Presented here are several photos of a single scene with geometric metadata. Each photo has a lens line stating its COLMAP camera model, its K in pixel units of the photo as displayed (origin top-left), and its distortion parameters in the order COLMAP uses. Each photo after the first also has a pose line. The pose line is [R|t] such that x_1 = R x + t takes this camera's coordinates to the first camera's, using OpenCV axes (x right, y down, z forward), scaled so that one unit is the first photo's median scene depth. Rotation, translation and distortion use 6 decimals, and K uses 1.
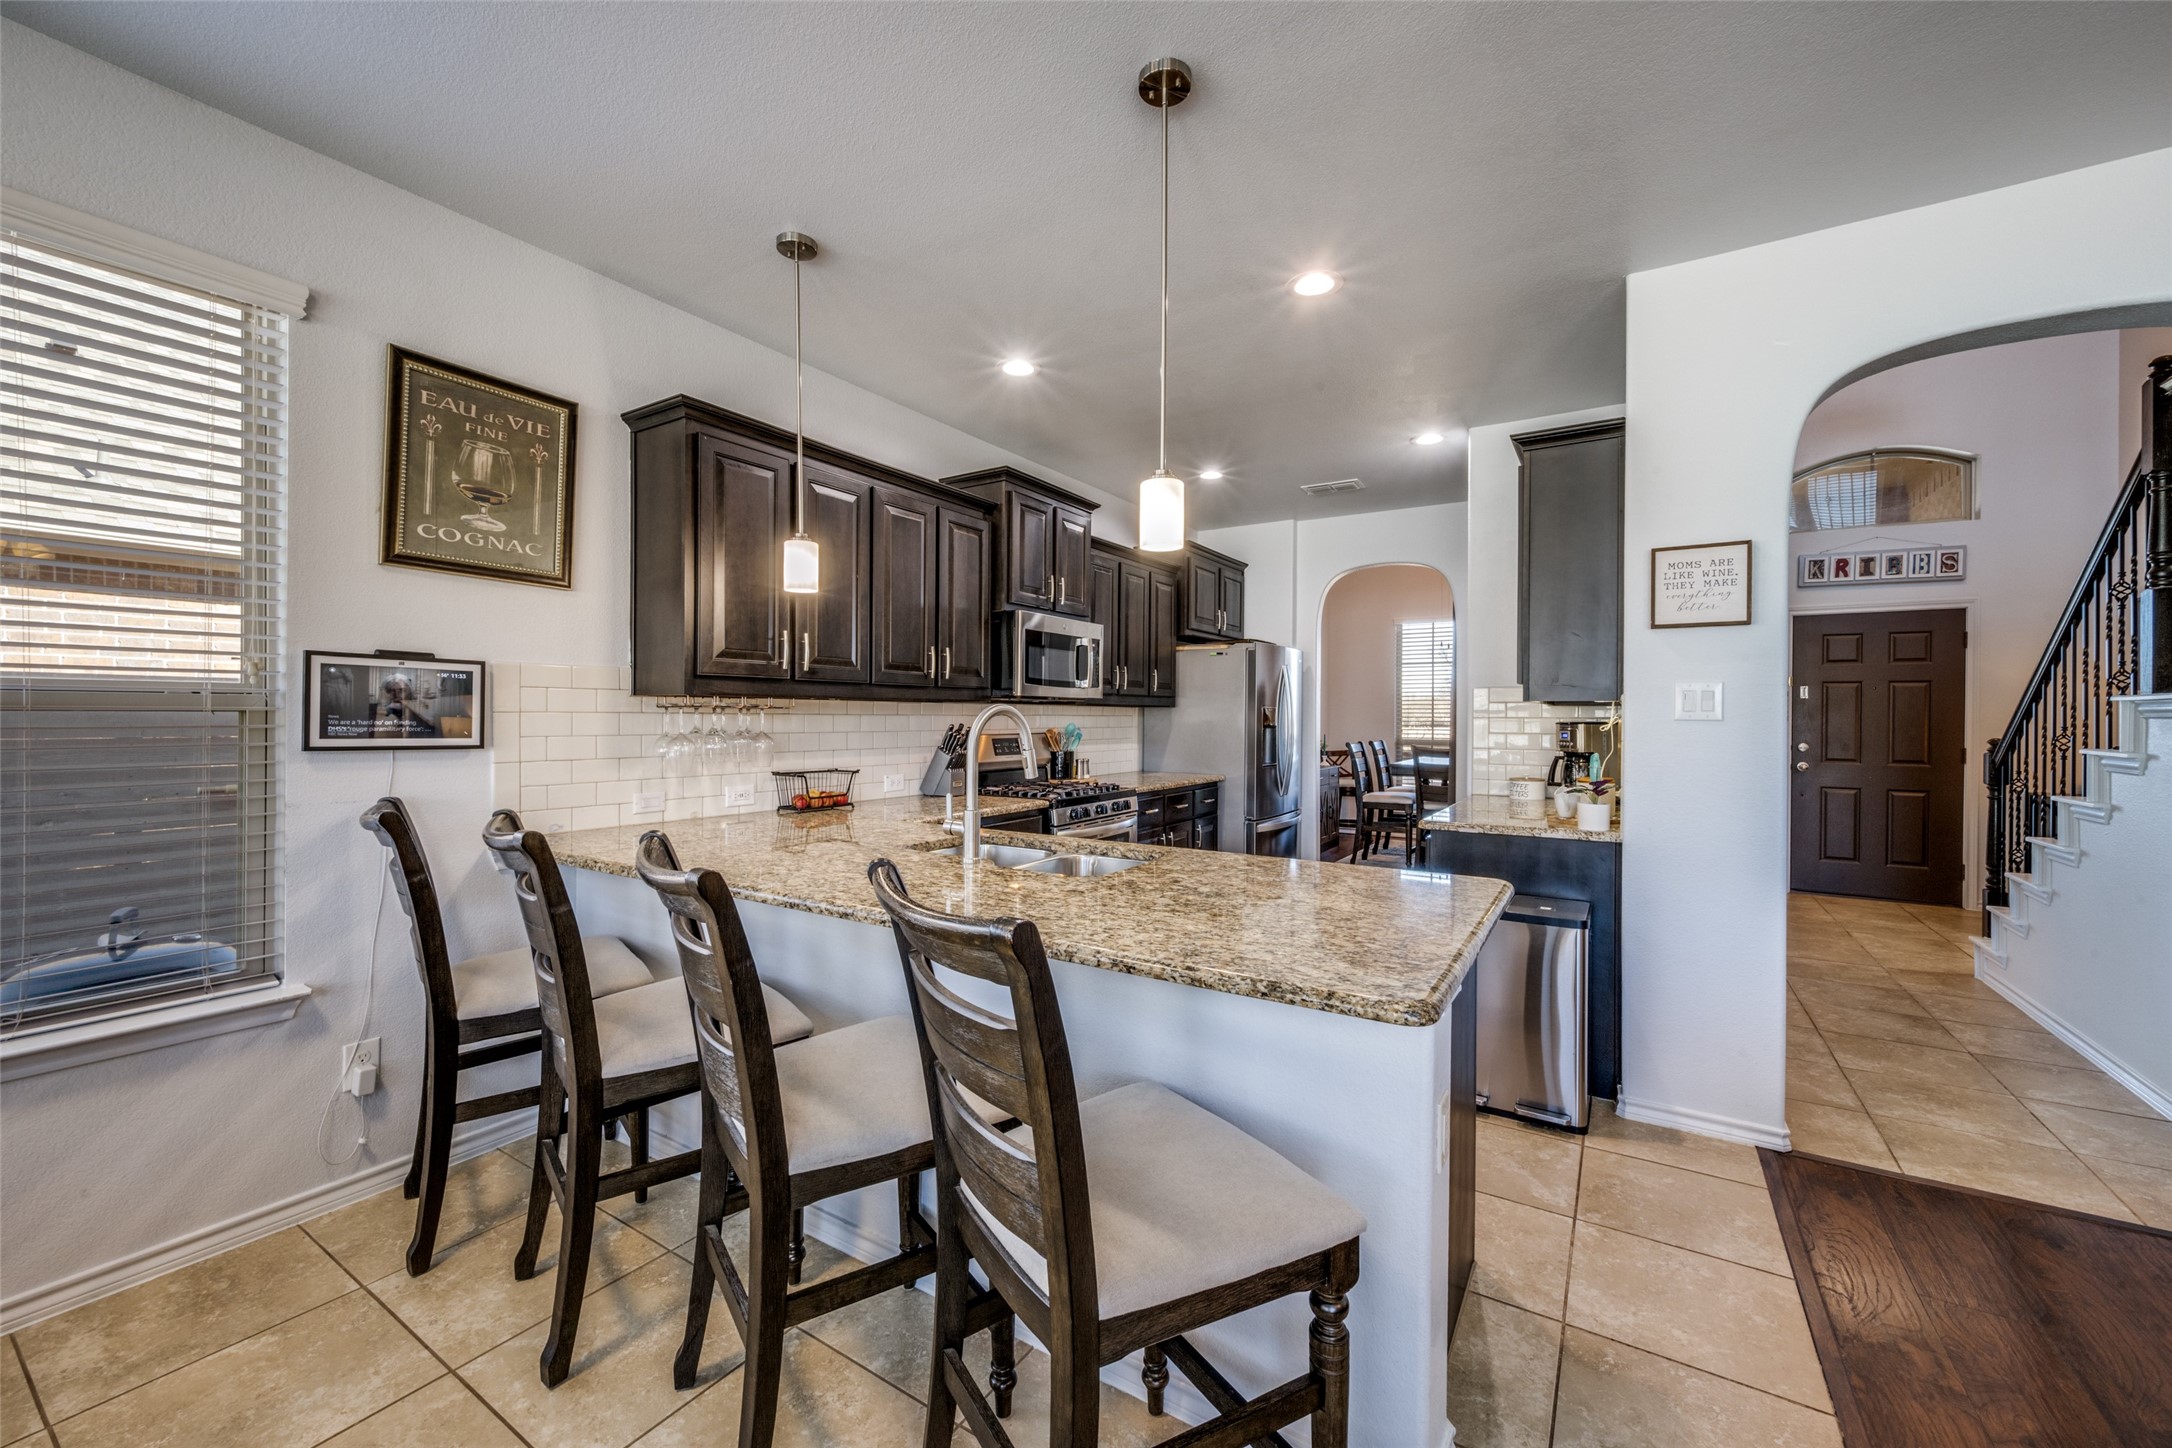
lens RADIAL K [[866.1, 0, 1066.1], [0, 866.1, 720.8], [0, 0, 1]] dist [-0.002379, -0.000742]
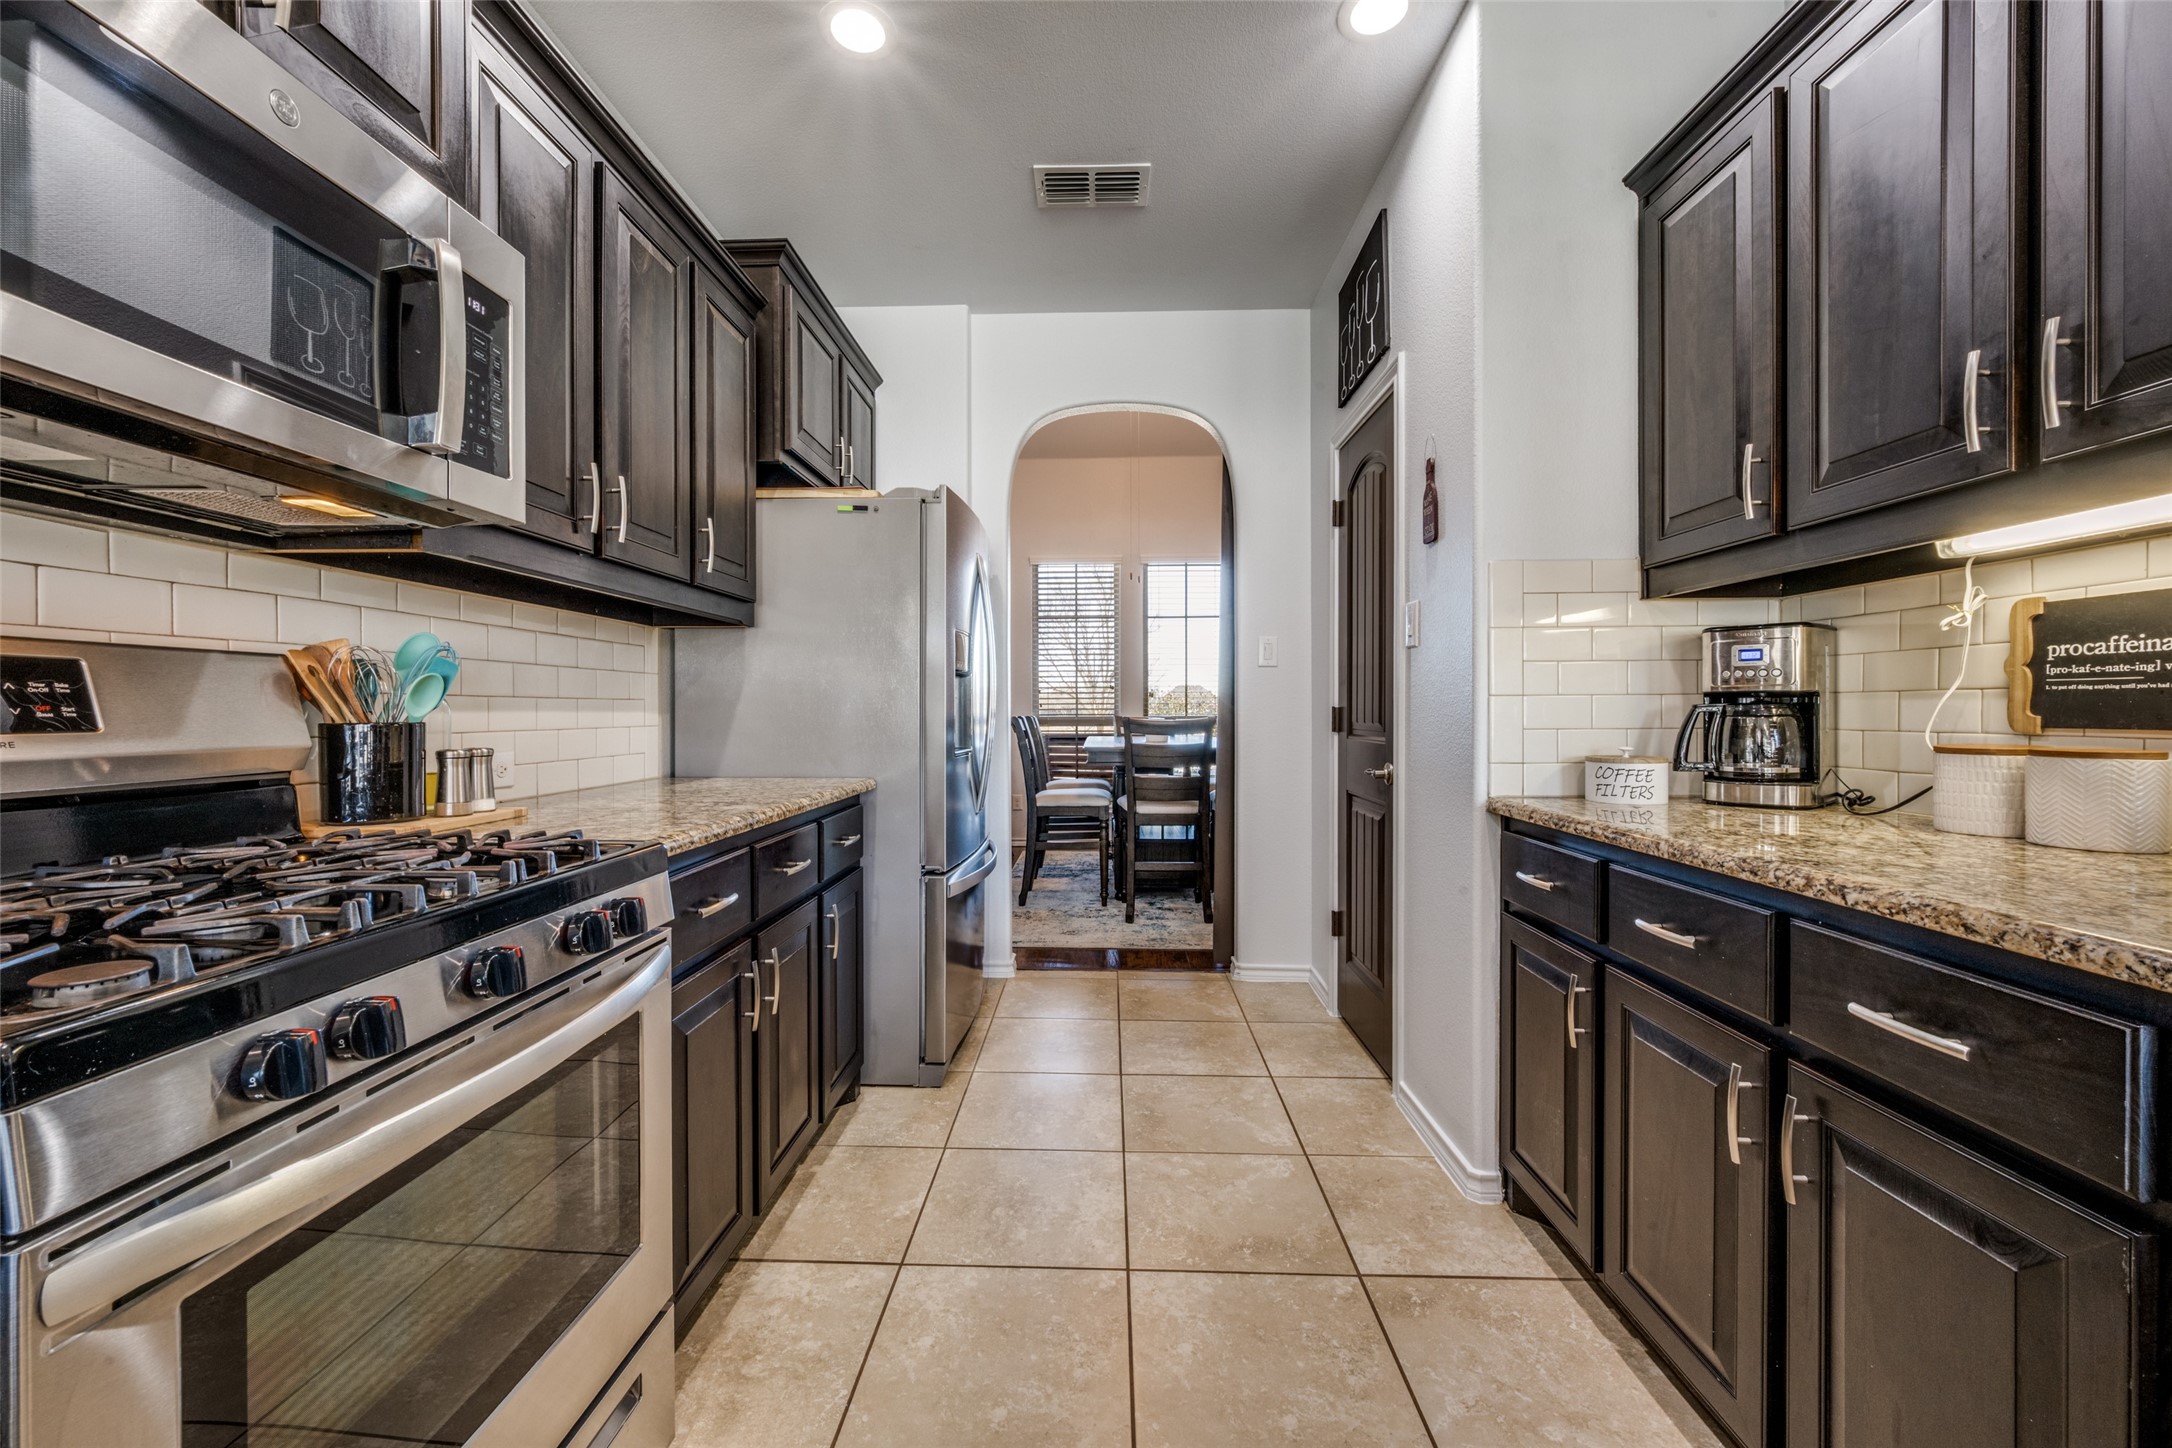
lens RADIAL K [[866.1, 0, 1079.9], [0, 866.1, 712.8], [0, 0, 1]] dist [-0.002379, -0.000742]
pose [[0.855116, -0.008706, 0.518363, 0.057898], [0.011297, 0.999934, -0.001841, 0.042436], [-0.518313, 0.007431, 0.855159, 0.779029]]
